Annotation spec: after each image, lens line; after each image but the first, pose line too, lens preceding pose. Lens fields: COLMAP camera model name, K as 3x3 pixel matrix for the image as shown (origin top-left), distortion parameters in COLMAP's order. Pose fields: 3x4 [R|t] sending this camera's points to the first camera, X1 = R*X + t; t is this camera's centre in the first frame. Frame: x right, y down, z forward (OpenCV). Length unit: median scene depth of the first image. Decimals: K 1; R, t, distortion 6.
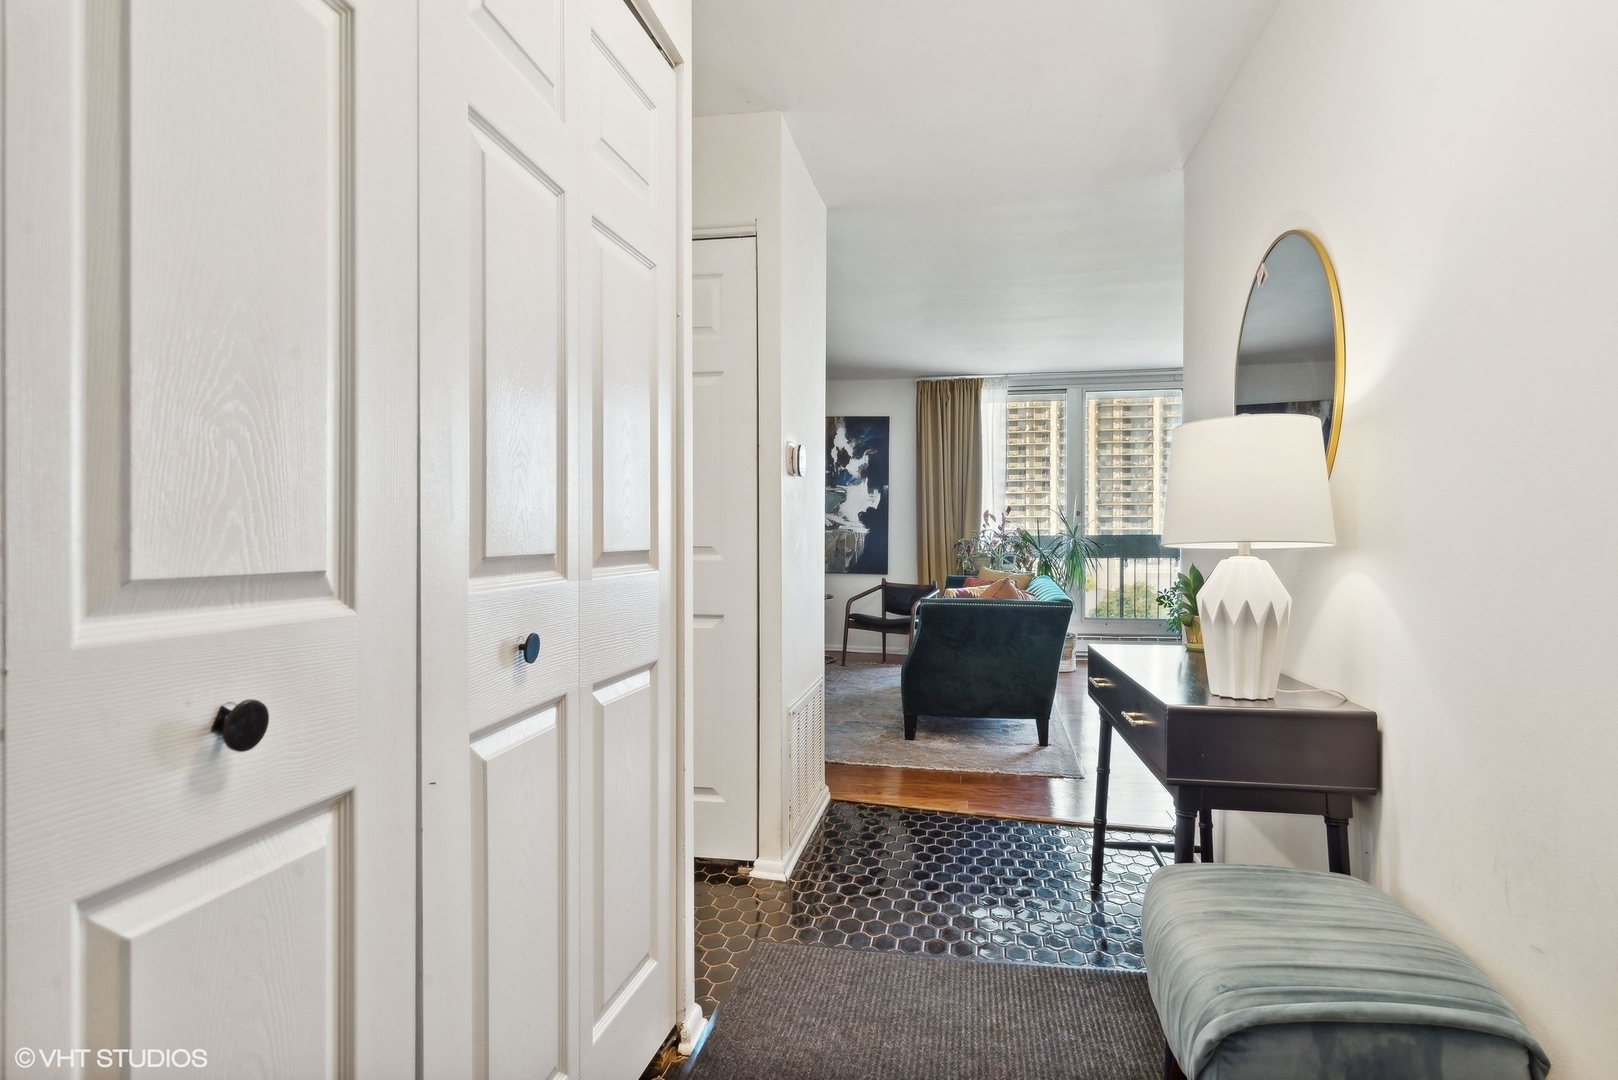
lens RADIAL K [[934.7, 0, 808.8], [0, 934.7, 547.5], [0, 0, 1]] dist [-0.004670, 0.002416]
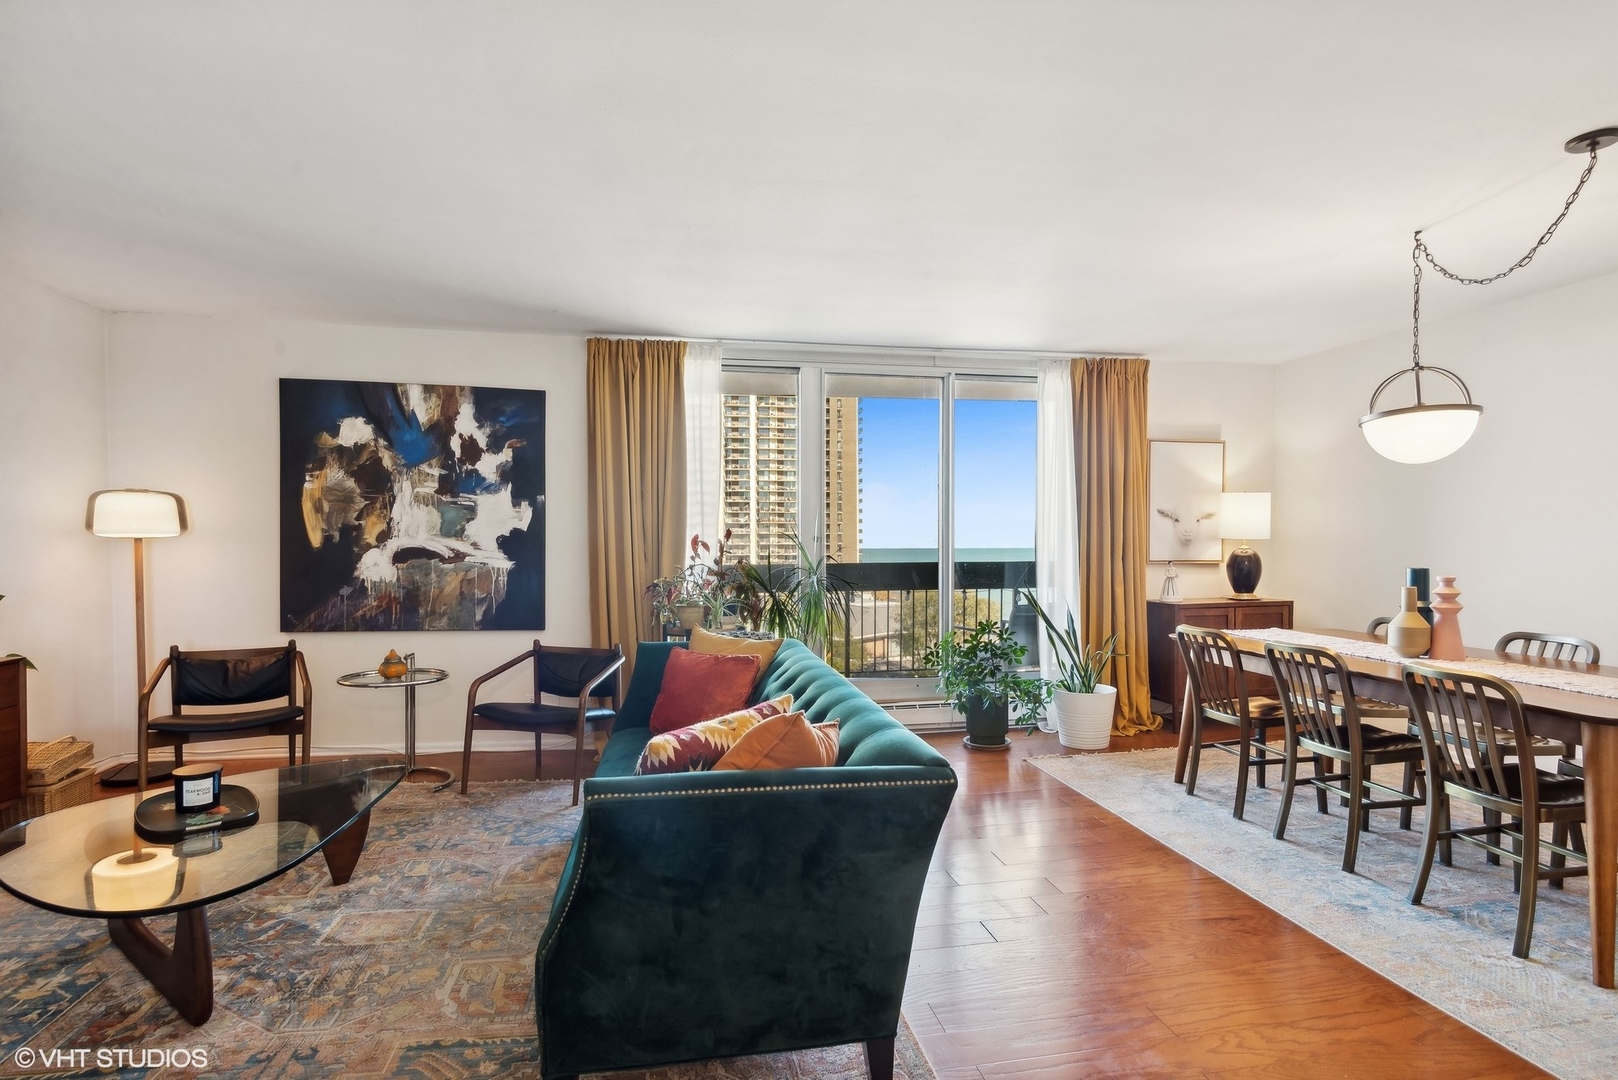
lens RADIAL K [[828.3, 0, 809.9], [0, 828.3, 565.4], [0, 0, 1]] dist [0.001872, -0.000509]
pose [[0.934010, -0.007585, 0.357167, 0.050698], [0.005115, 0.999956, 0.007861, -0.020758], [-0.357211, -0.005516, 0.934007, 0.385809]]
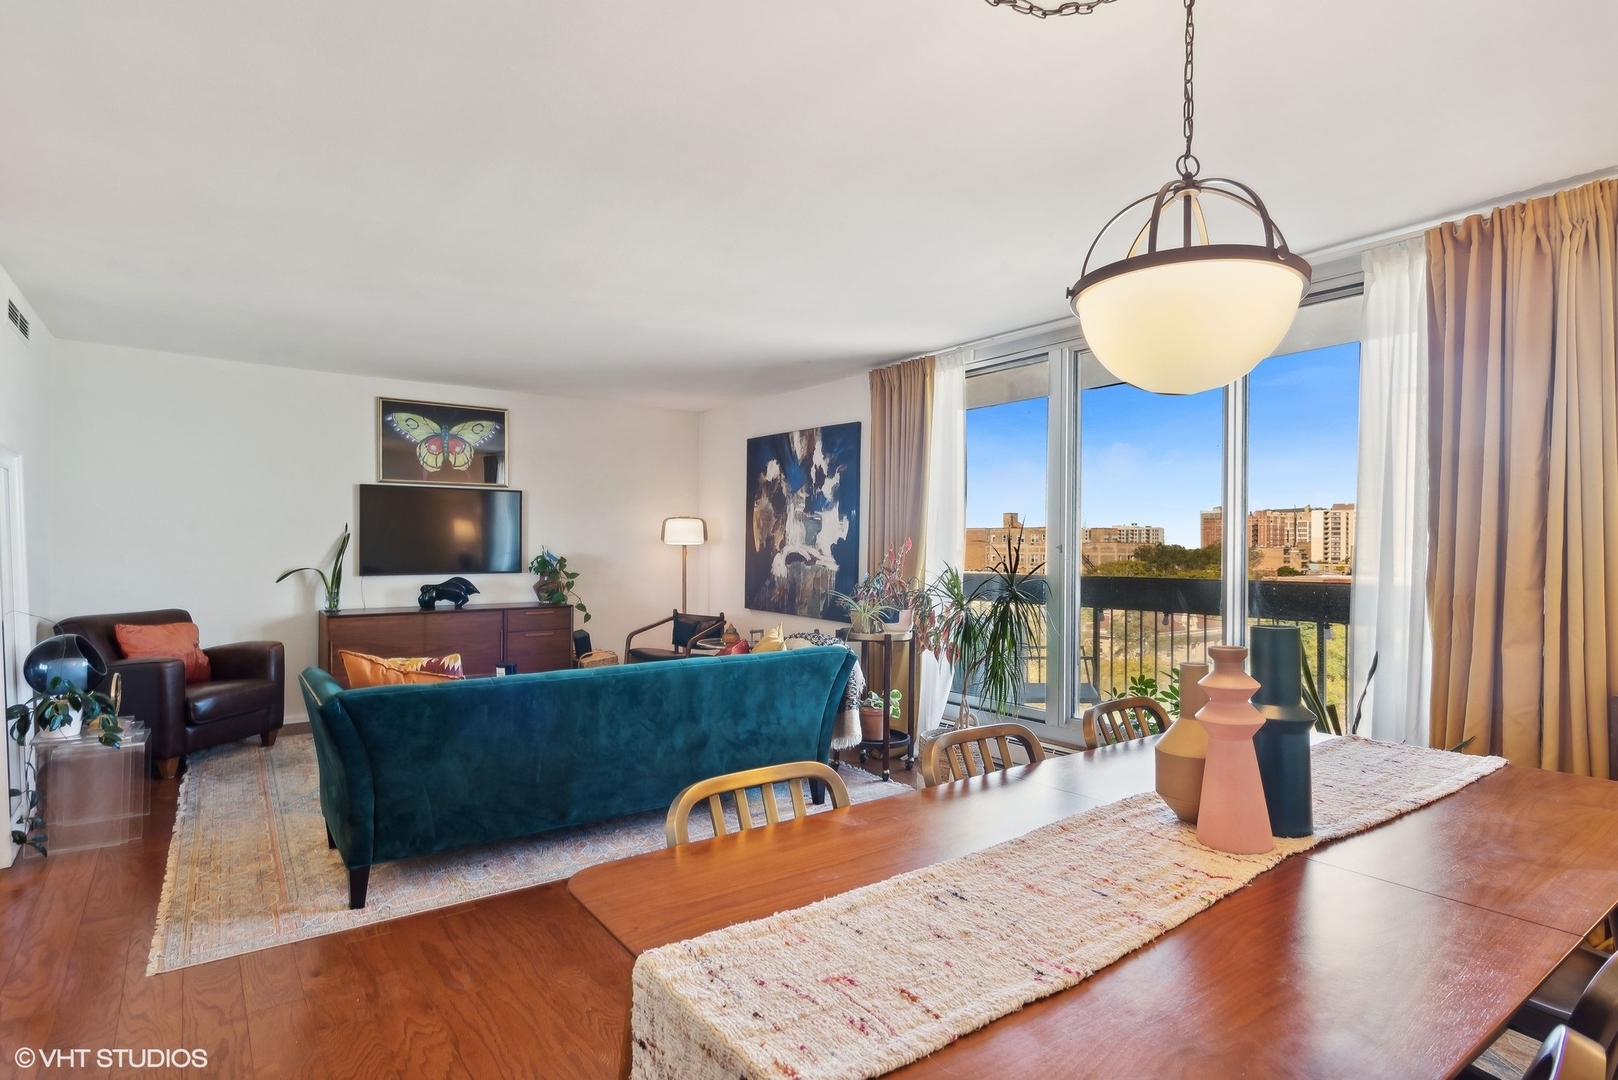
lens RADIAL K [[828.3, 0, 824.1], [0, 828.3, 540.3], [0, 0, 1]] dist [0.001872, -0.000509]
pose [[0.727085, 0.004413, -0.686533, 0.537924], [-0.022692, 0.999587, -0.017607, -0.028427], [0.686172, 0.028380, 0.726885, 0.478261]]
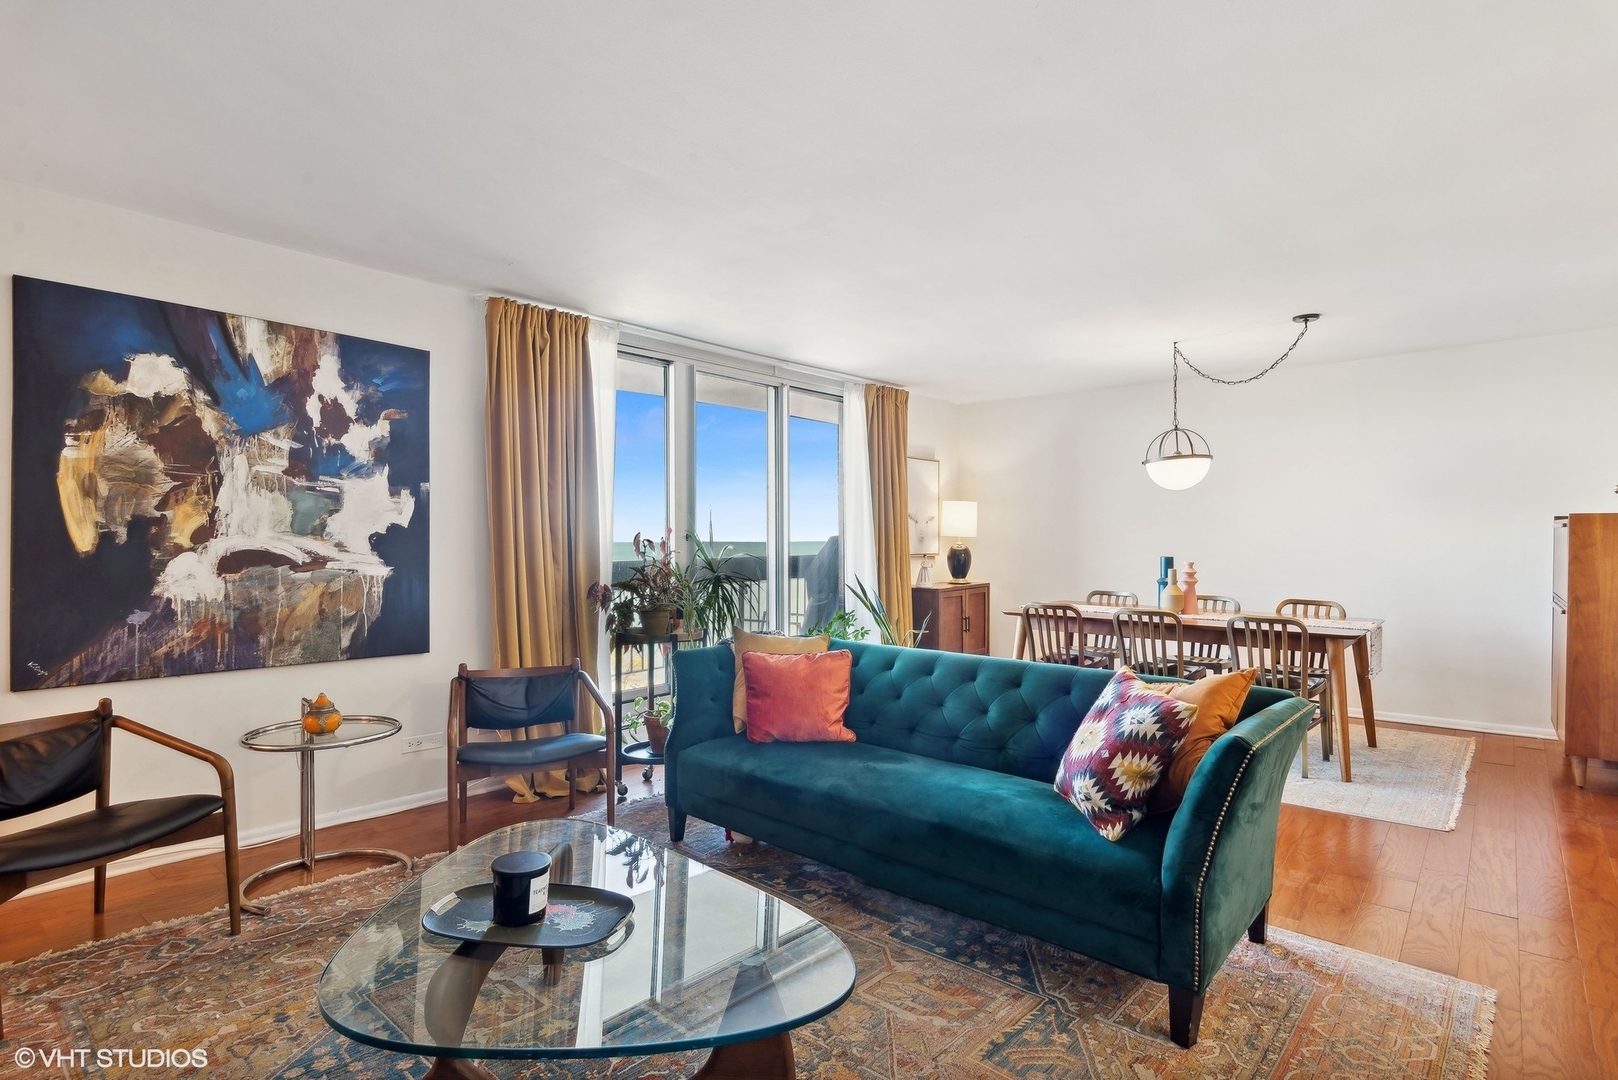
lens RADIAL K [[825.2, 0, 831.6], [0, 825.2, 549.0], [0, 0, 1]] dist [-0.002828, 0.000363]
pose [[0.495416, -0.010678, 0.868590, -0.203396], [0.017205, 0.999849, 0.002479, -0.026646], [-0.868485, 0.013716, 0.495525, 0.573754]]
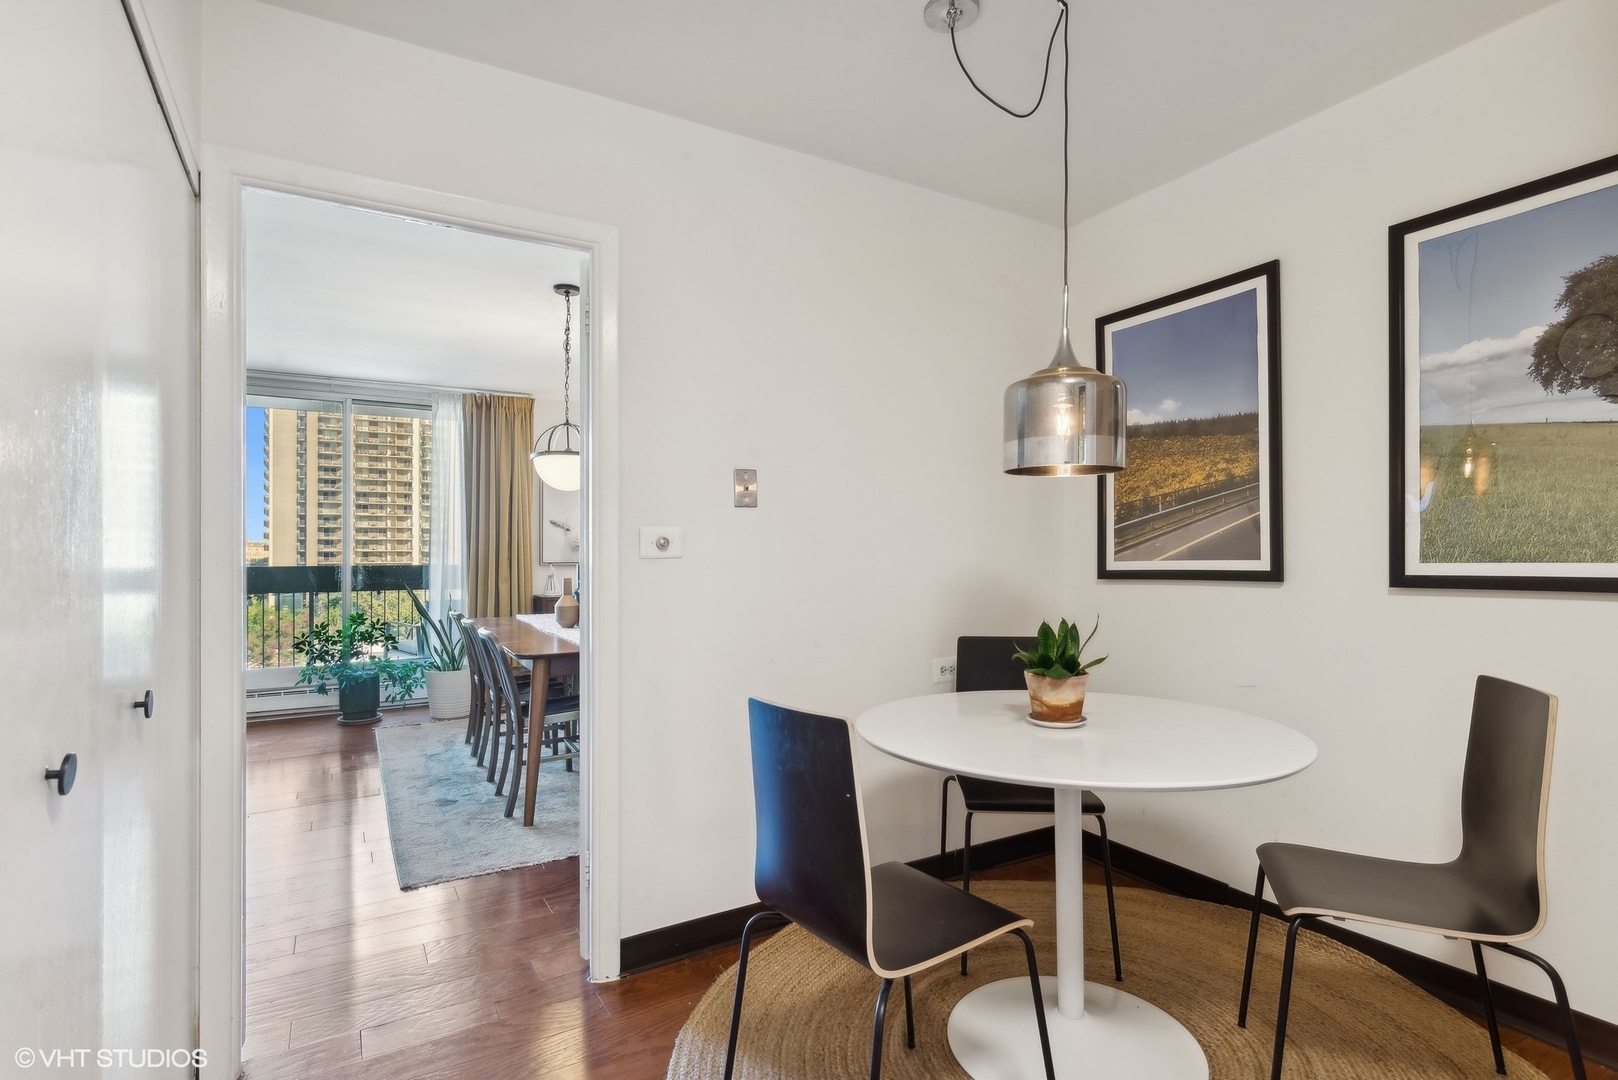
lens RADIAL K [[828.3, 0, 805.0], [0, 828.3, 549.9], [0, 0, 1]] dist [0.001872, -0.000509]
pose [[0.772468, 0.003756, 0.635043, 0.231955], [0.009556, 0.999801, -0.017538, -0.013132], [-0.634982, 0.019616, 0.772278, 0.116375]]
